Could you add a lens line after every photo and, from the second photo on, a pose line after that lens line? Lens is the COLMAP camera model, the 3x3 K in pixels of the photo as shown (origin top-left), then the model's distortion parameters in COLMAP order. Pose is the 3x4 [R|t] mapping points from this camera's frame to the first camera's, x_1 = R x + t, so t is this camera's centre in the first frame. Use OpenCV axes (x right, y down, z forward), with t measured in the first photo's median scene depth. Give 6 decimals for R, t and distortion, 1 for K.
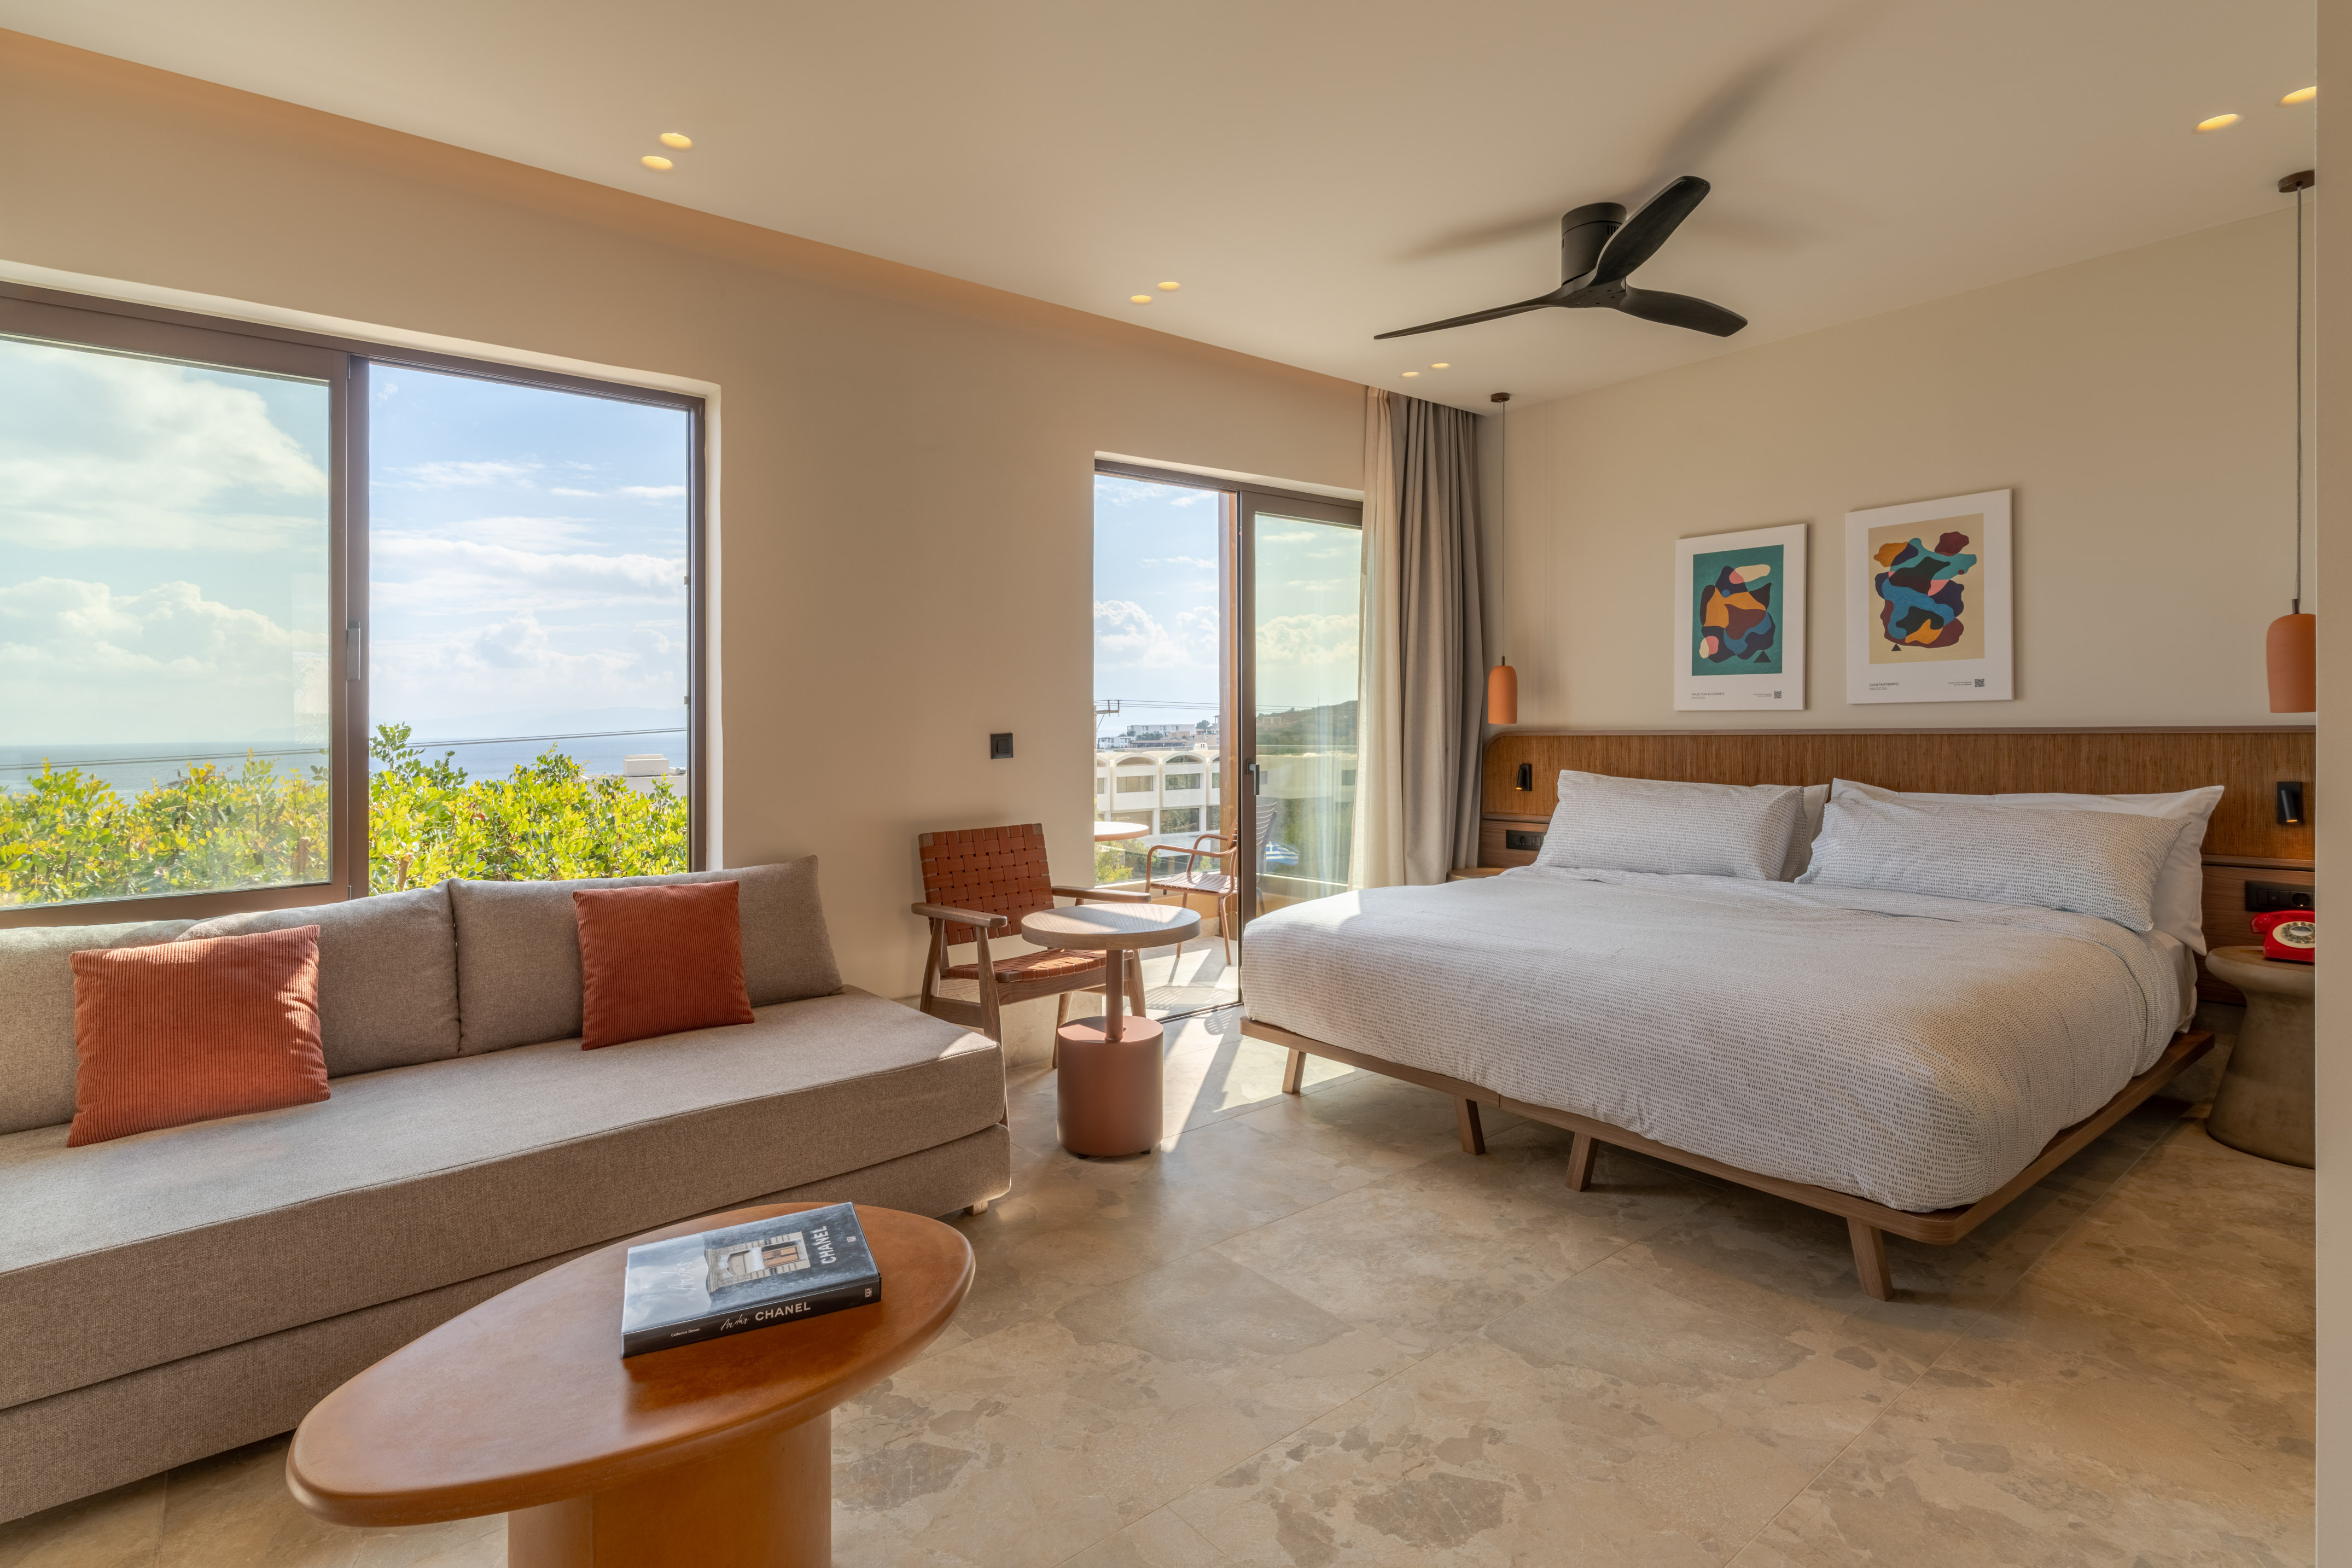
lens RADIAL K [[1133.0, 0, 1184.7], [0, 1133.0, 742.5], [0, 0, 1]] dist [0.001248, 0.000189]
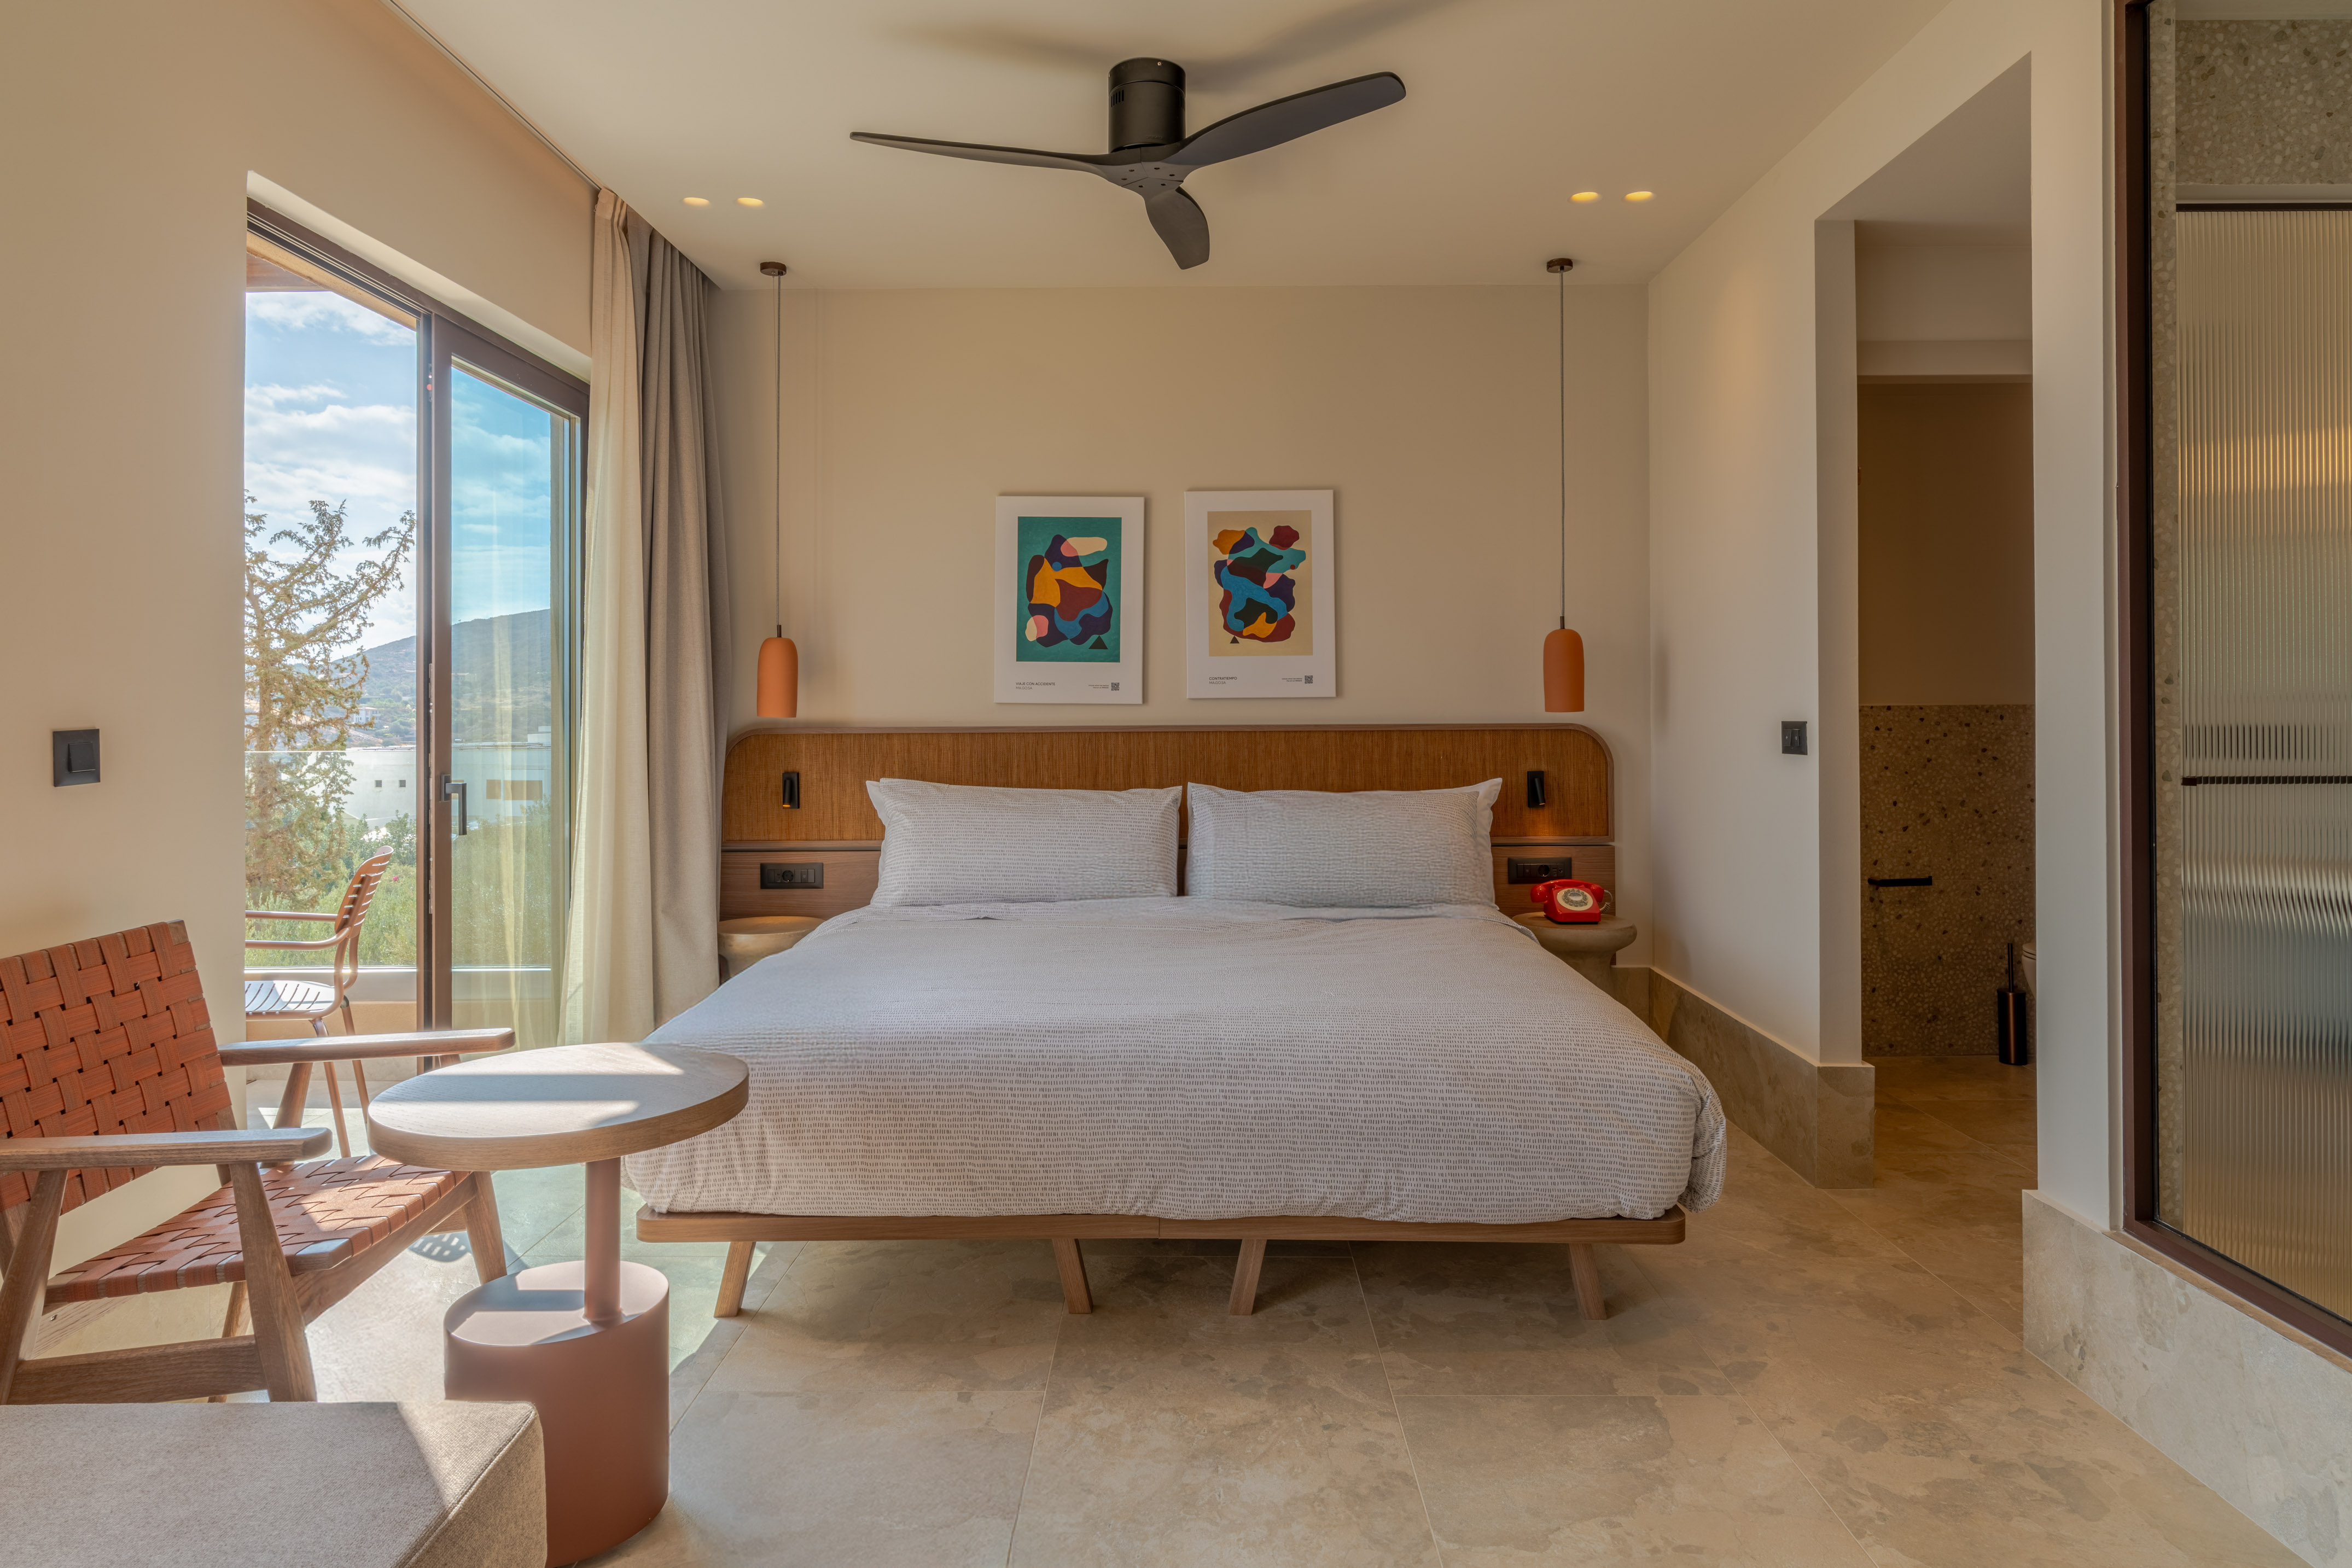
lens RADIAL K [[1370.2, 0, 1182.6], [0, 1370.2, 729.2], [0, 0, 1]] dist [-0.003694, 0.001296]
pose [[0.641441, 0.000820, 0.767172, -0.289642], [0.006992, 0.999952, -0.006915, -0.001135], [-0.767140, 0.009799, 0.641405, 0.303248]]
